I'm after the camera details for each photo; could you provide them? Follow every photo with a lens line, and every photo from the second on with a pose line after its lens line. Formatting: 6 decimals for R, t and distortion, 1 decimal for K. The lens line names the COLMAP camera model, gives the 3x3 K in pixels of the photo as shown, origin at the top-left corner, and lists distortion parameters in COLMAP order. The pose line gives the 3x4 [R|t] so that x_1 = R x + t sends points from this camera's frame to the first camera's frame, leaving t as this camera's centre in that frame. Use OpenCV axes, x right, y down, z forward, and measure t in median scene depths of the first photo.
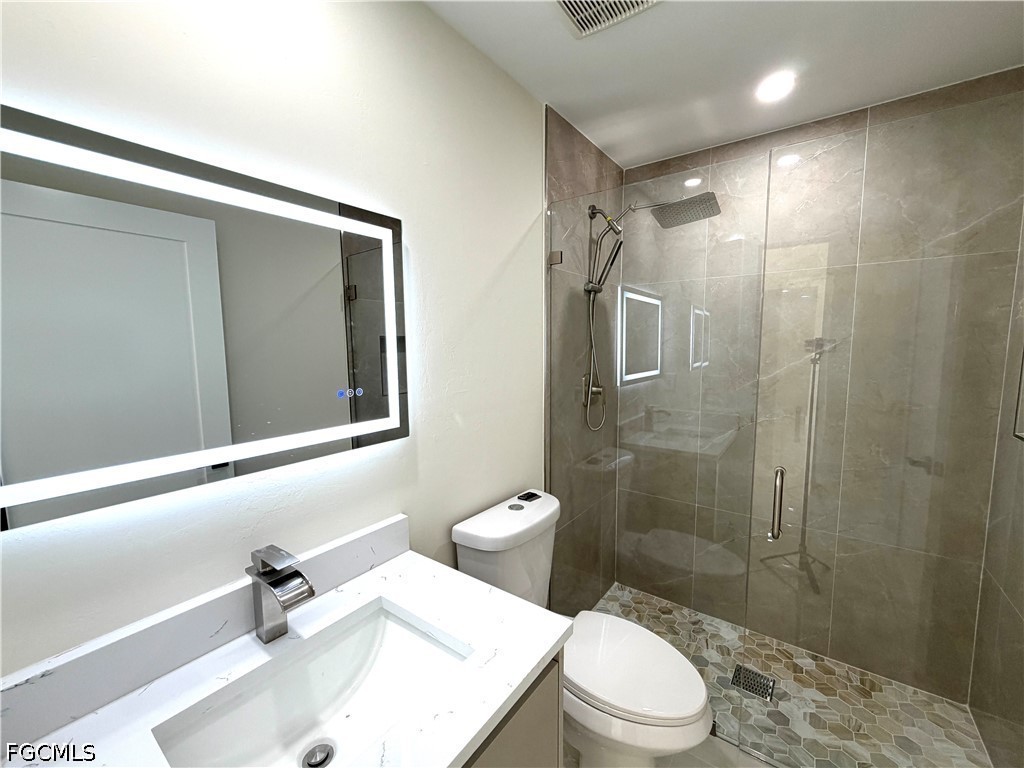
lens RADIAL K [[411.8, 0, 512.0], [0, 411.8, 384.0], [0, 0, 1]] dist [-0.000516, 0.000348]
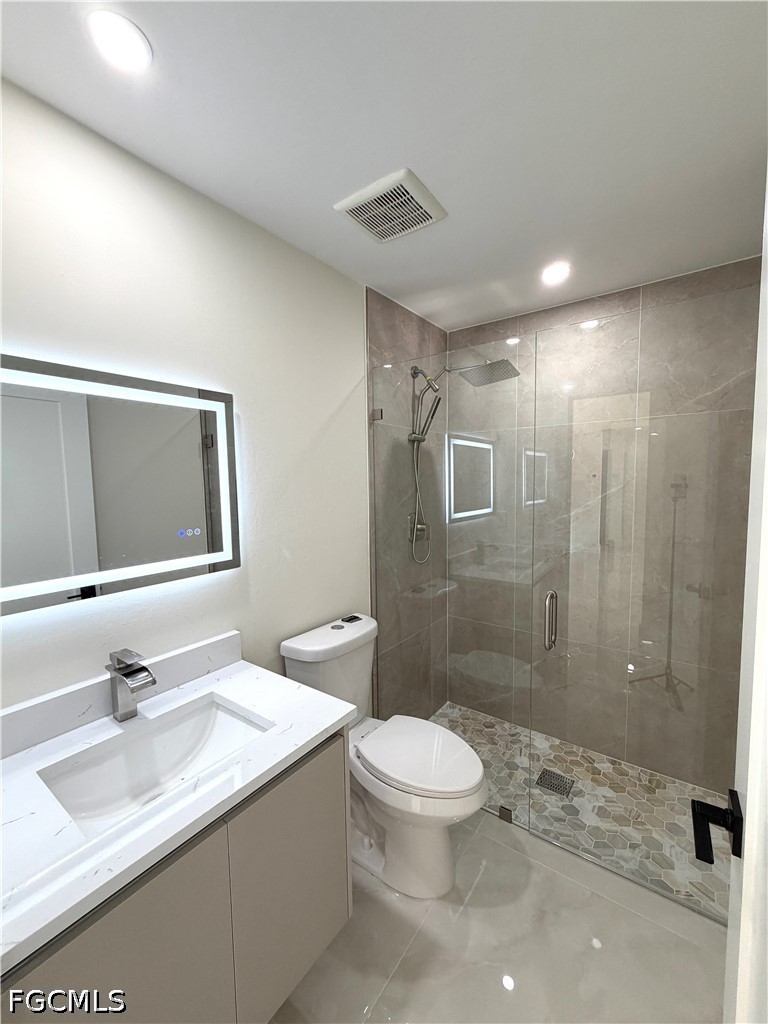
lens RADIAL K [[411.8, 0, 384.0], [0, 411.8, 512.0], [0, 0, 1]] dist [-0.000516, 0.000348]
pose [[0.999968, -0.007770, 0.001687, 0.118768], [0.007802, 0.999773, -0.019803, -0.006586], [-0.001533, 0.019815, 0.999802, -0.158855]]
